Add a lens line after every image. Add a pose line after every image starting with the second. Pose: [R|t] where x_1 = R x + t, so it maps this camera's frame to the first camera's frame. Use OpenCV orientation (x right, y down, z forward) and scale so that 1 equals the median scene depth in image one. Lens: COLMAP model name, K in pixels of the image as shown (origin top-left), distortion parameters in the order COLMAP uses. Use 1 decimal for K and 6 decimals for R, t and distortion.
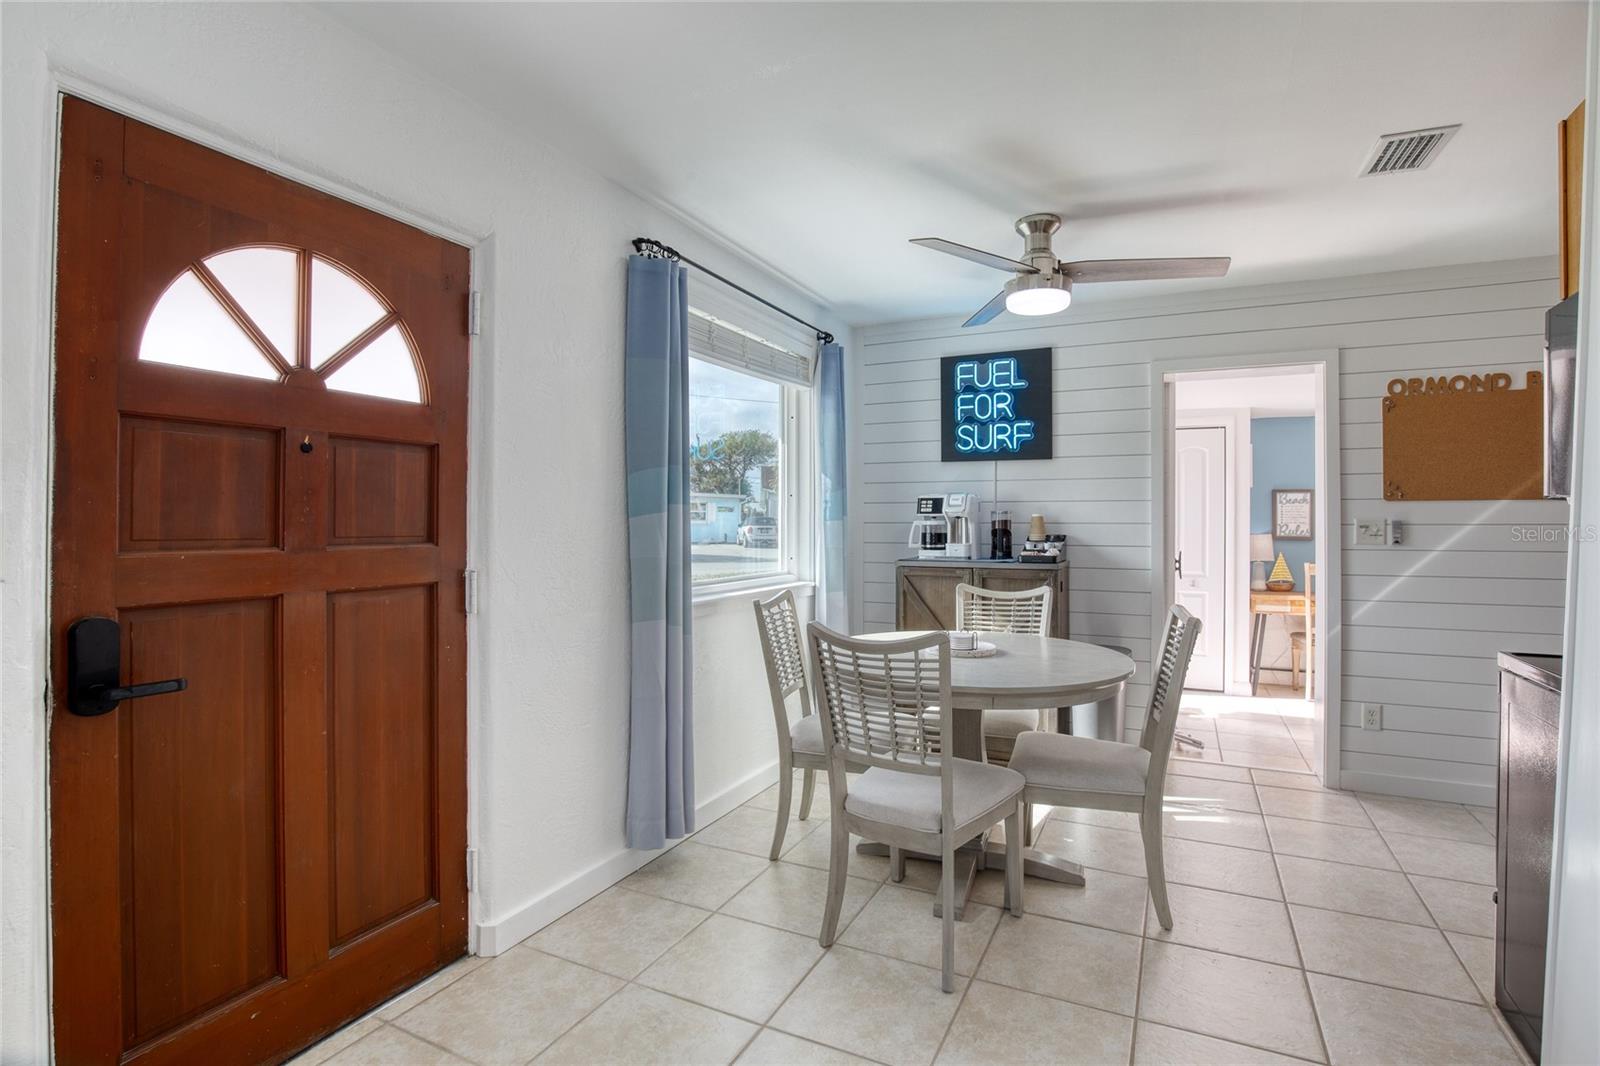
lens RADIAL K [[791.7, 0, 776.0], [0, 791.7, 508.7], [0, 0, 1]] dist [-0.026588, 0.000422]
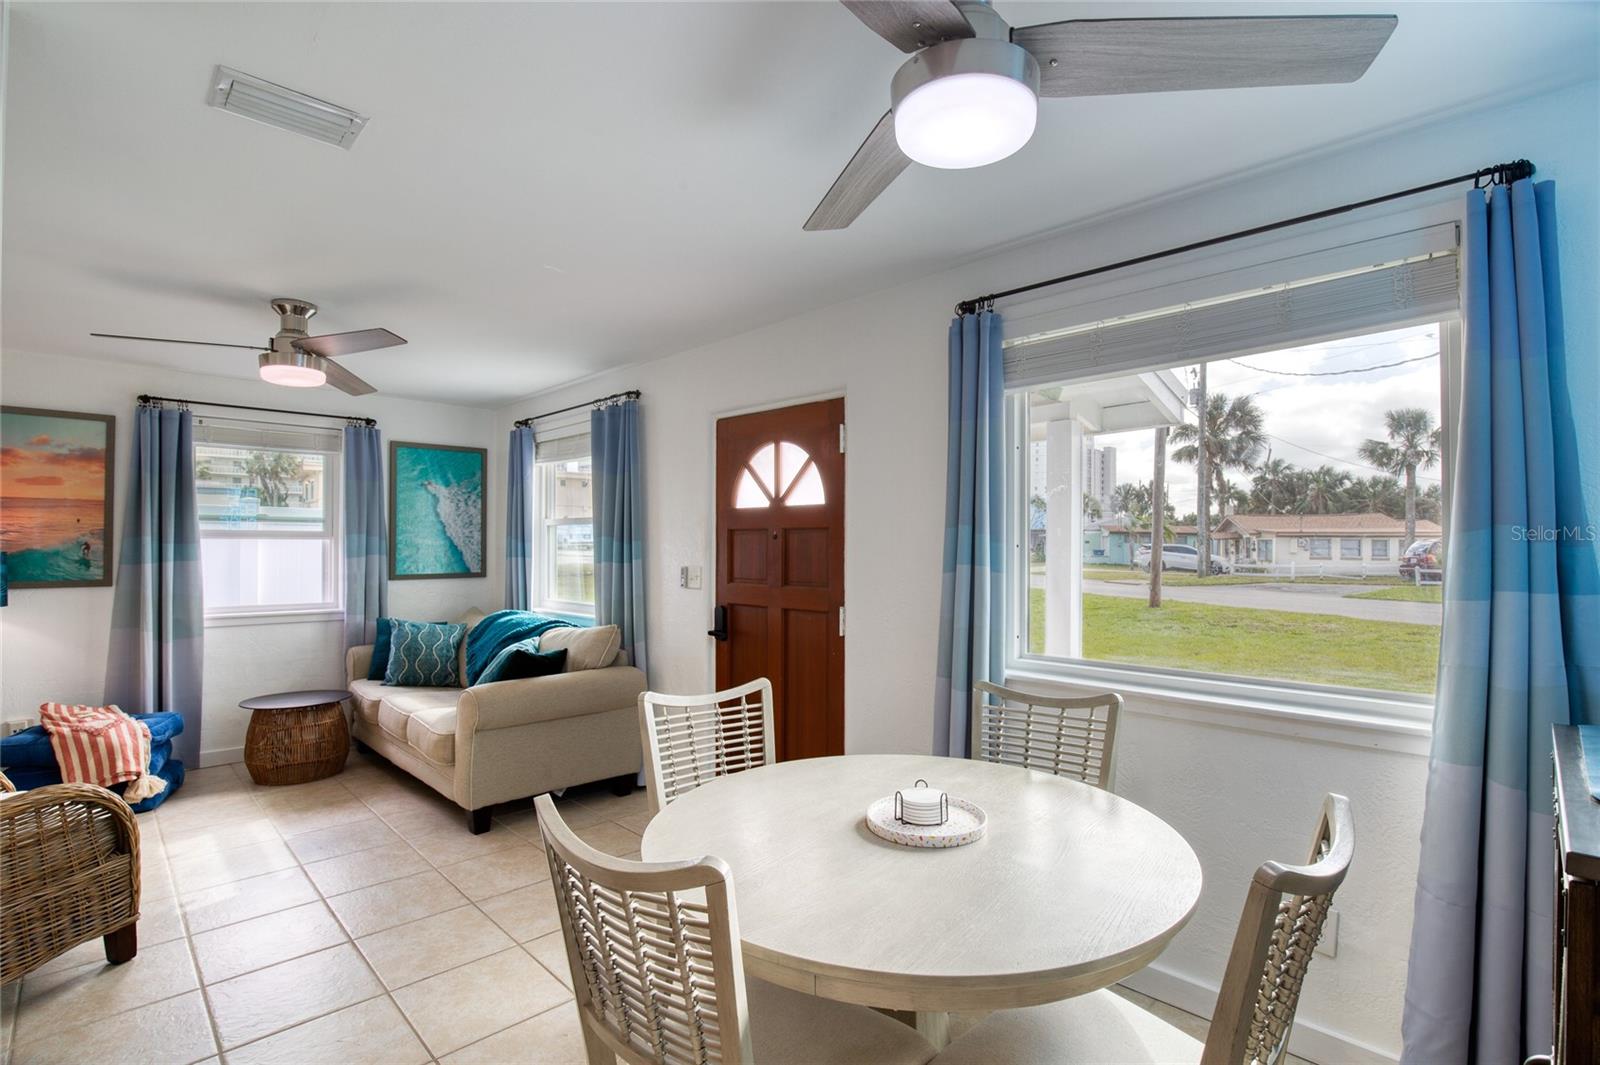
lens RADIAL K [[774.2, 0, 829.1], [0, 774.2, 536.9], [0, 0, 1]] dist [-0.045103, 0.009720]
pose [[-0.313836, -0.010677, -0.949417, 0.573669], [0.014483, 0.999767, -0.016031, -0.019150], [0.949367, -0.018782, -0.313608, 0.788313]]
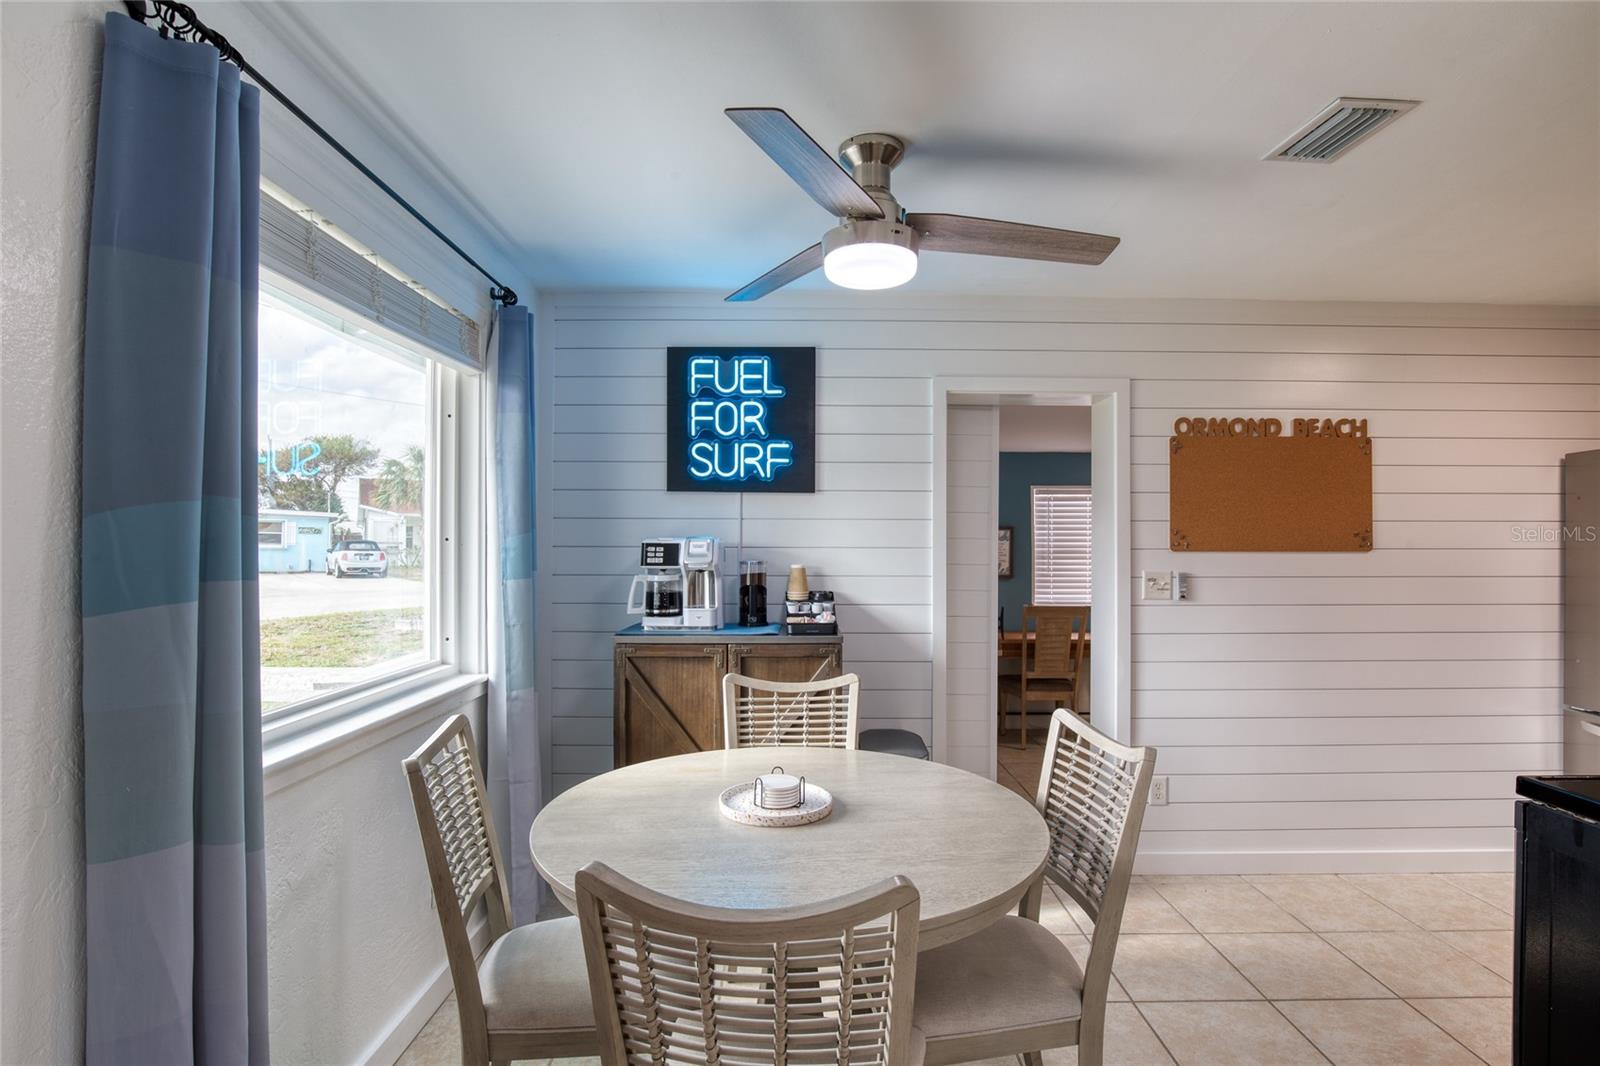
lens RADIAL K [[819.5, 0, 800.0], [0, 819.5, 533.0], [0, 0, 1]] dist [-0.027081, -0.000231]
pose [[0.886097, 0.004315, 0.463480, -0.033136], [-0.006848, 0.999969, 0.003782, -0.026440], [-0.463449, -0.006526, 0.886099, 0.297421]]
